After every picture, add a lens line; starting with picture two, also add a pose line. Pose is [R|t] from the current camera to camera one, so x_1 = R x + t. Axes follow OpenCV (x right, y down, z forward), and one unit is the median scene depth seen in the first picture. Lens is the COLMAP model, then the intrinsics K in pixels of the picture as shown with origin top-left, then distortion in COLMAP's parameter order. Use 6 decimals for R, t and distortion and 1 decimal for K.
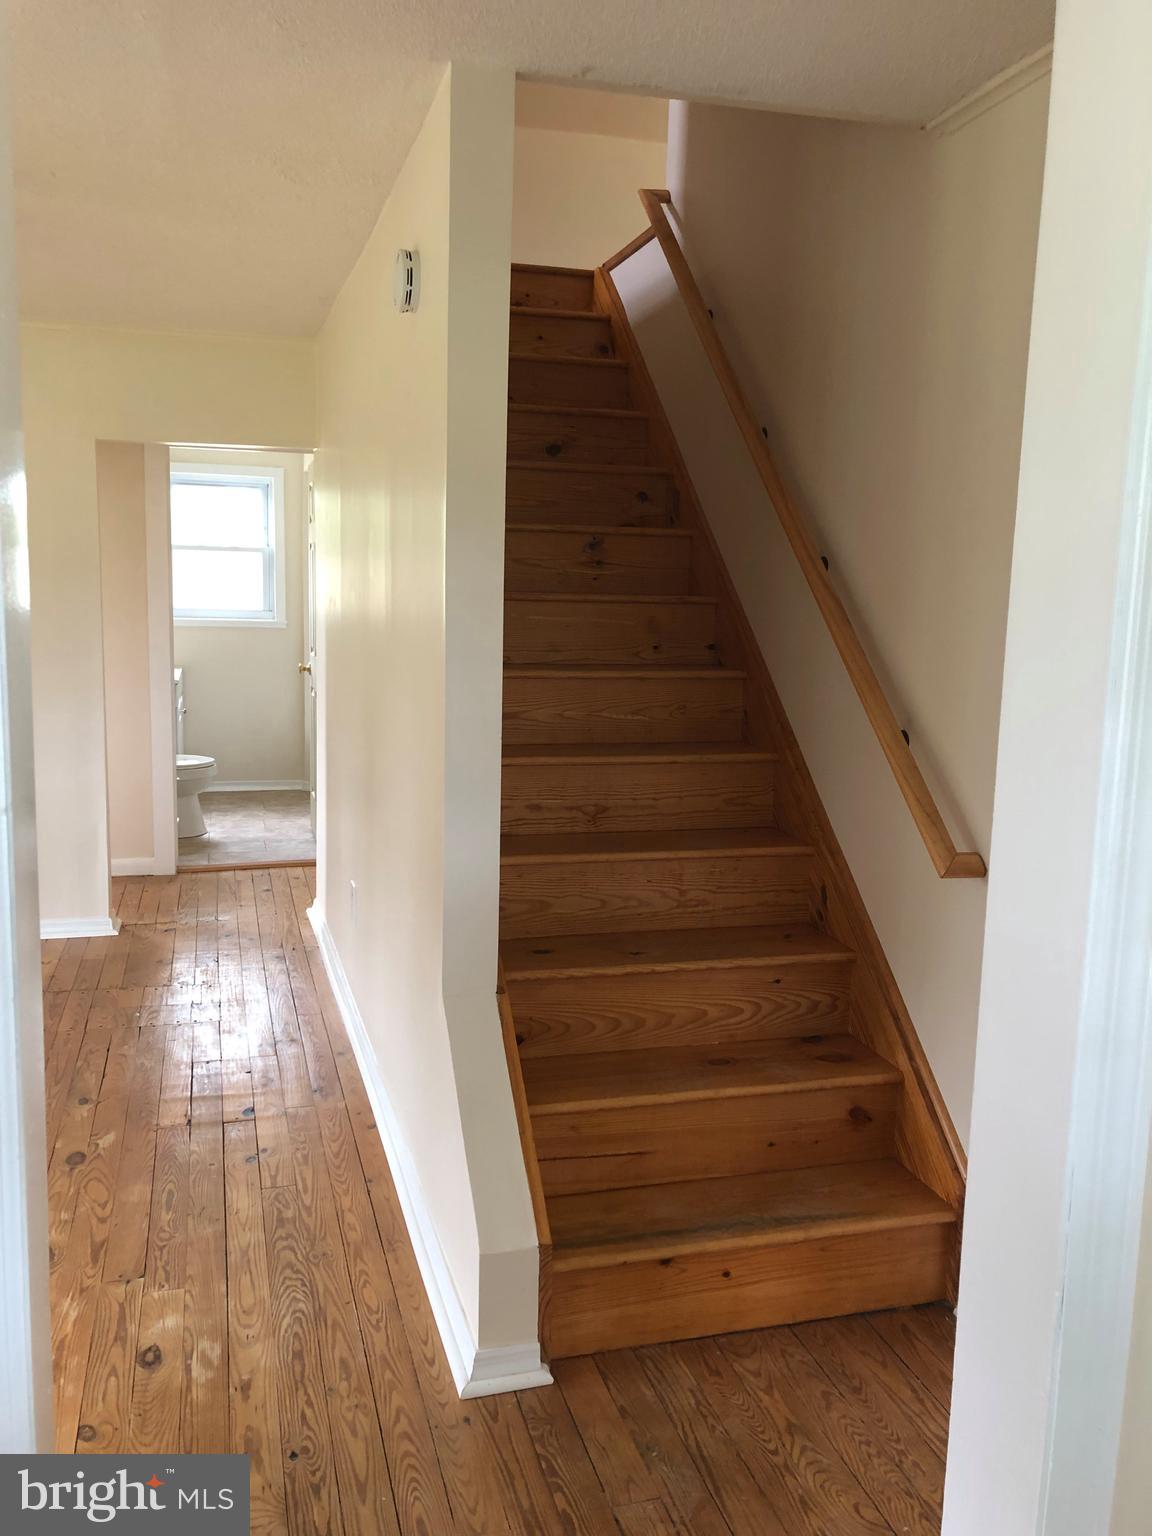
lens RADIAL K [[1252.1, 0, 566.6], [0, 1252.1, 761.4], [0, 0, 1]] dist [0.023485, 0.000631]
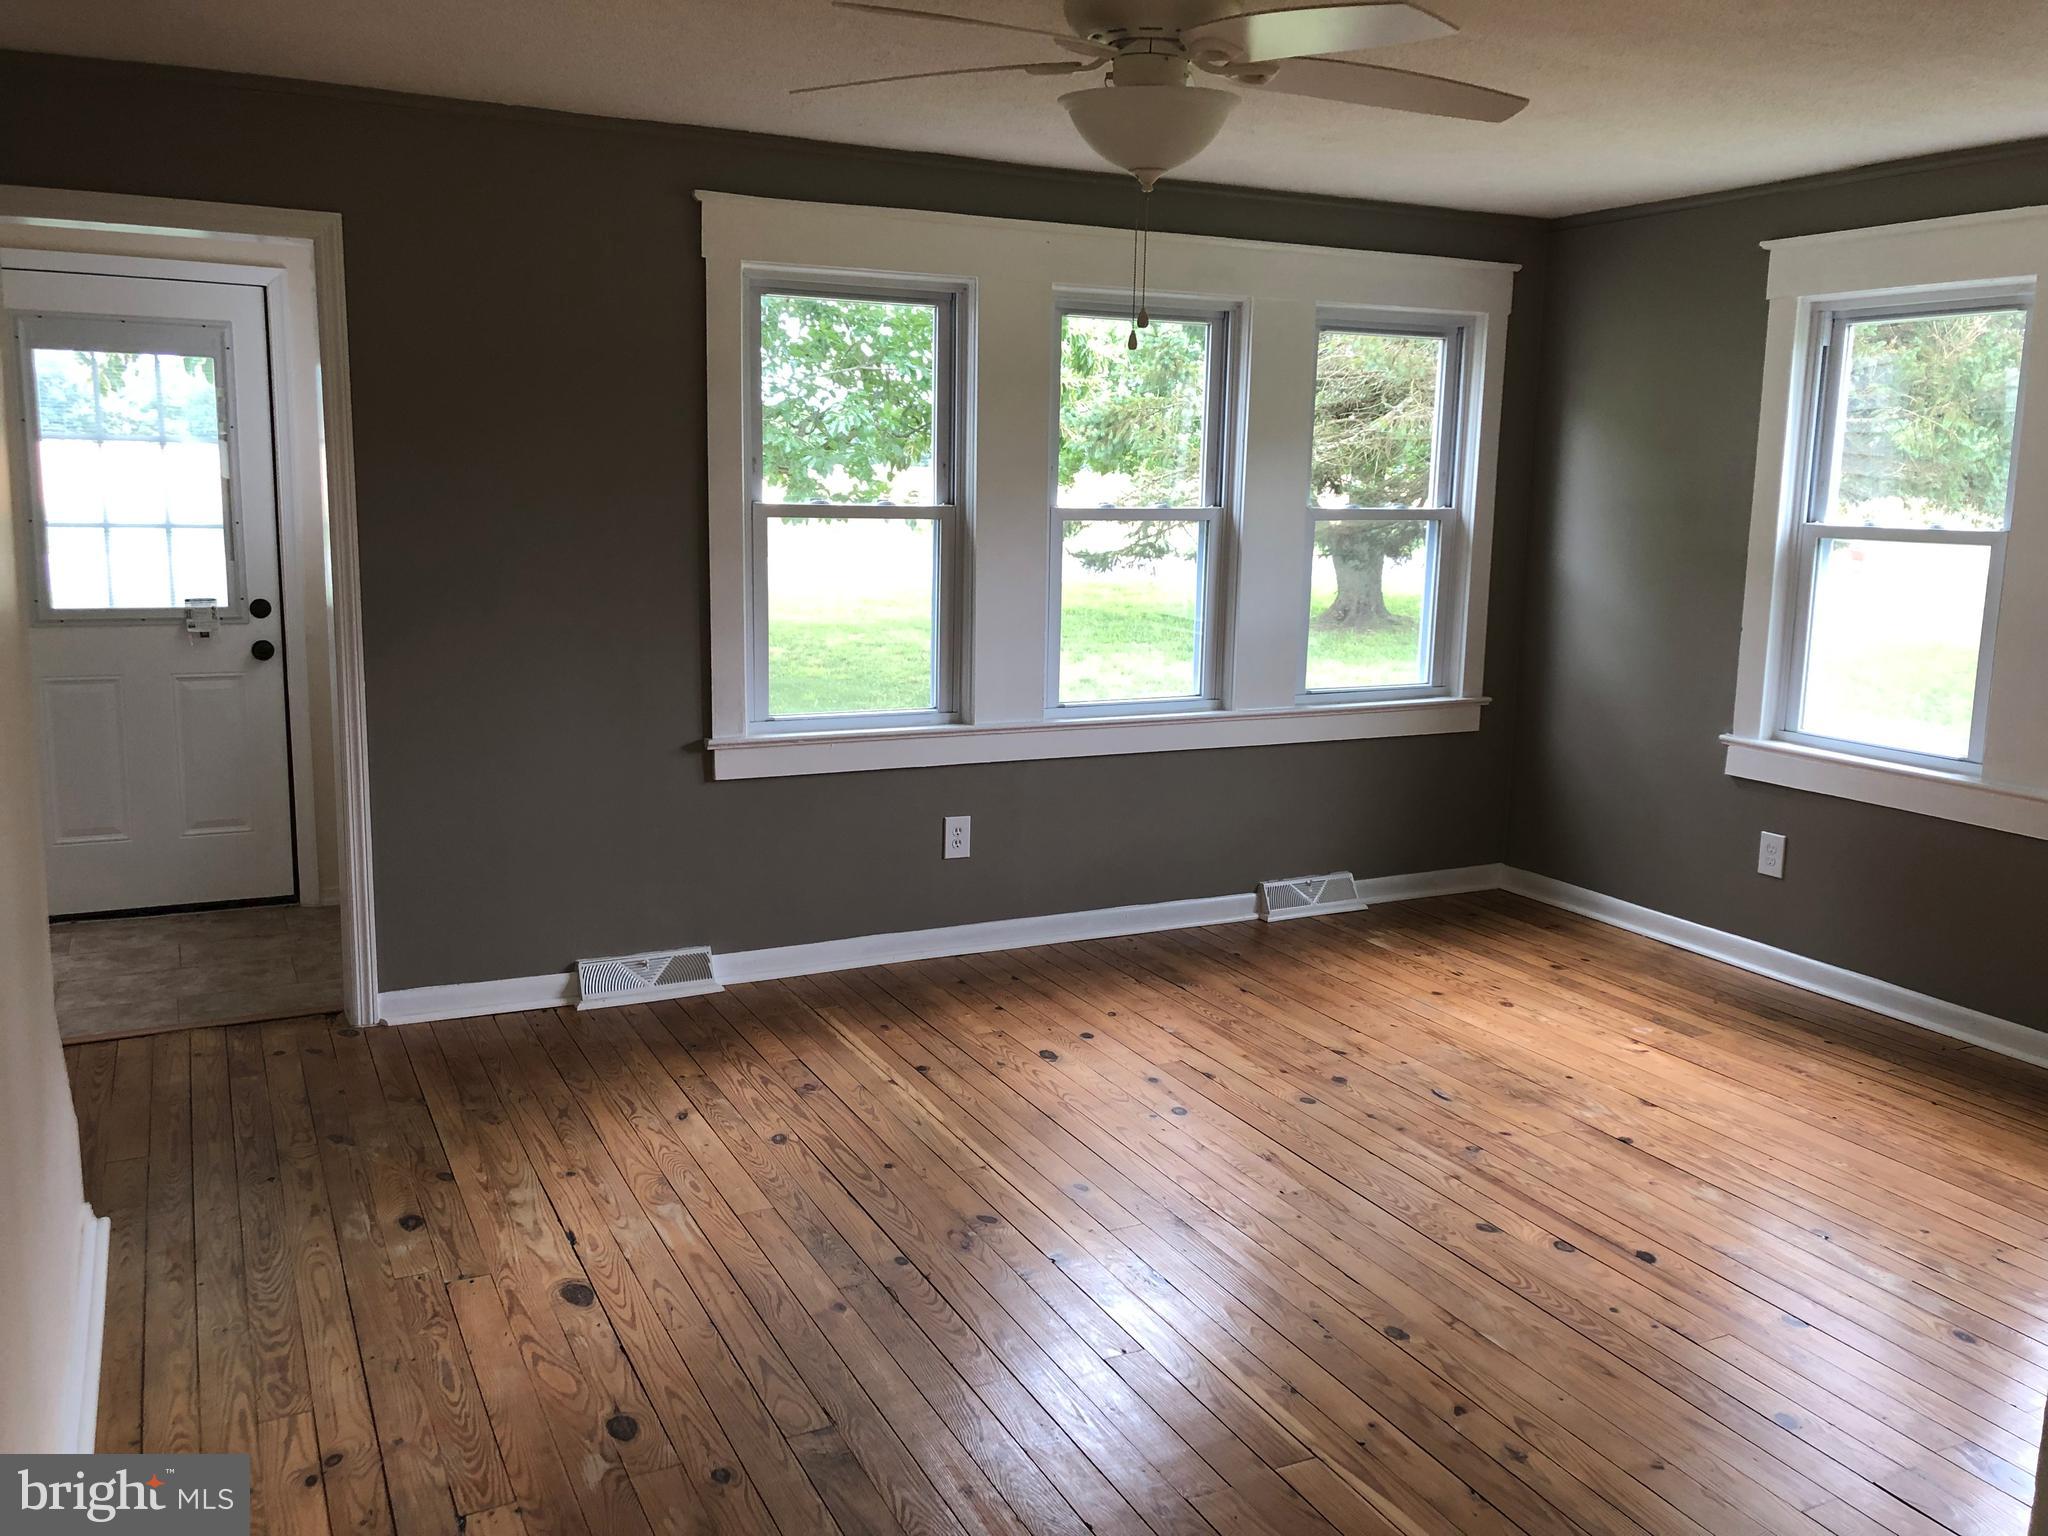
lens RADIAL K [[1669.4, 0, 1029.9], [0, 1669.4, 760.4], [0, 0, 1]] dist [0.023485, 0.000631]
pose [[-0.981037, -0.011369, -0.193487, -0.507404], [-0.069235, 0.952971, 0.295048, -0.330275], [0.181033, 0.302849, -0.935687, 2.078049]]
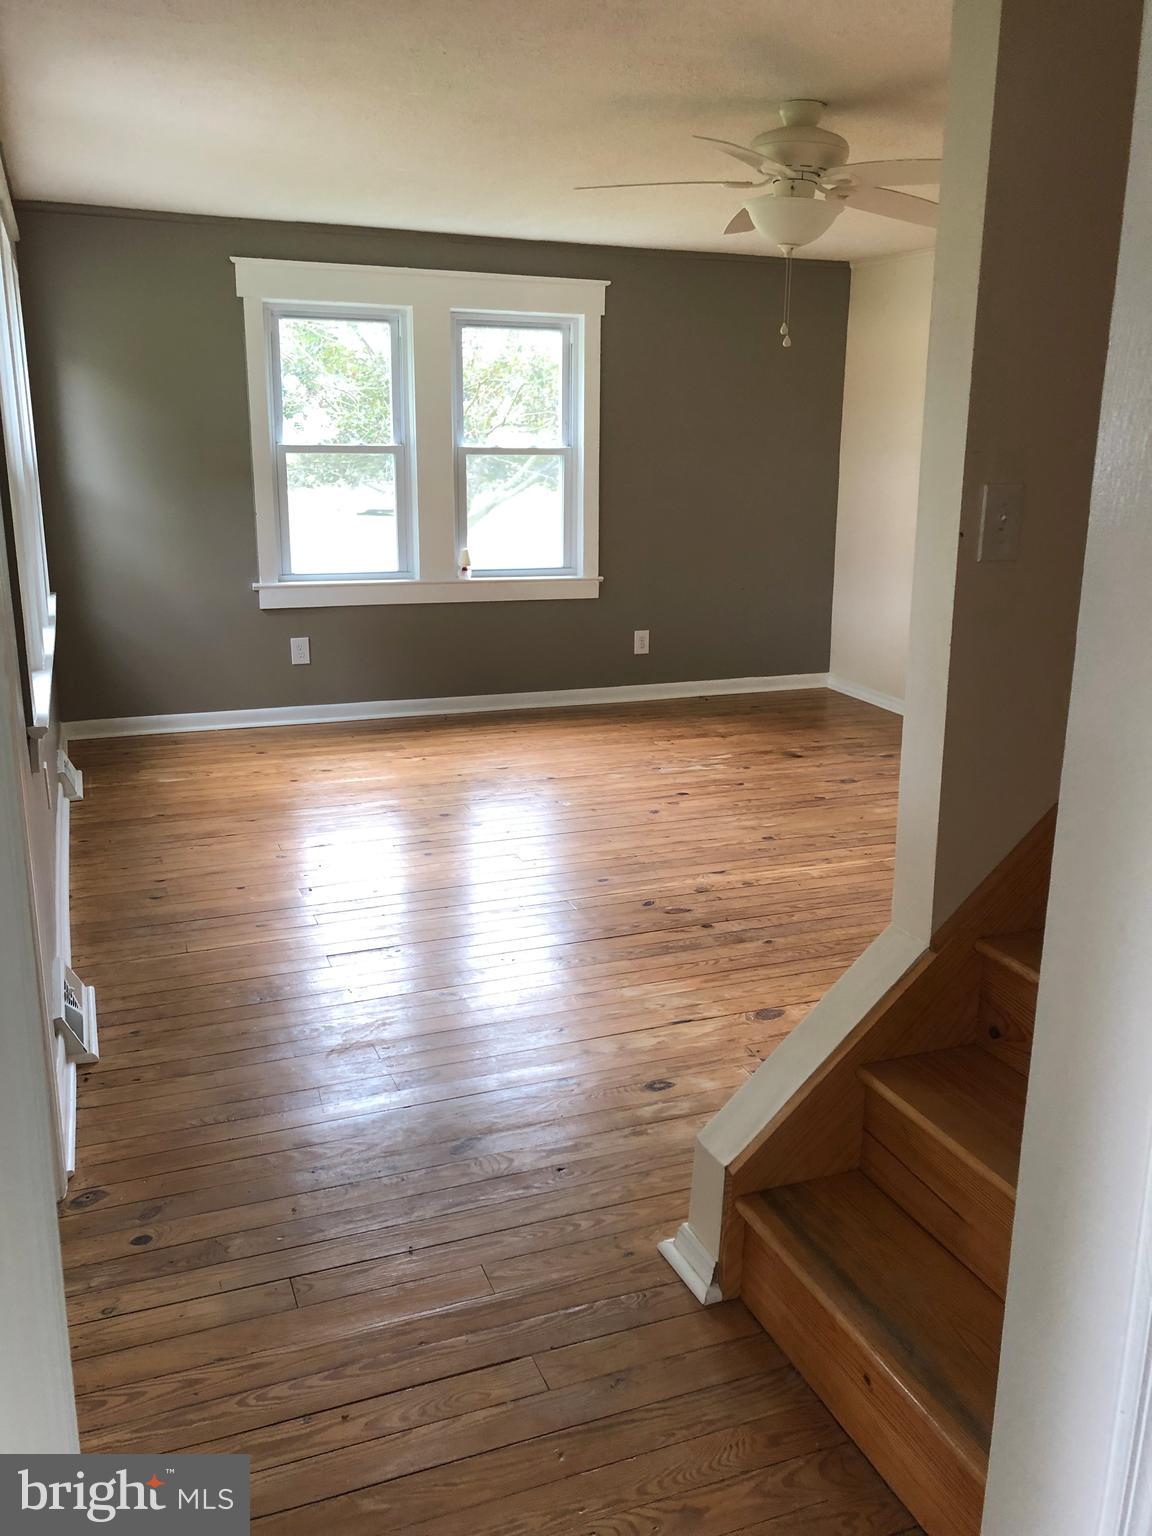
lens RADIAL K [[1252.1, 0, 566.6], [0, 1252.1, 761.4], [0, 0, 1]] dist [0.023485, 0.000631]
pose [[0.094957, 0.227141, -0.969221, 0.706359], [-0.137167, 0.967319, 0.213257, -0.080337], [0.985986, 0.112695, 0.123010, 0.643422]]
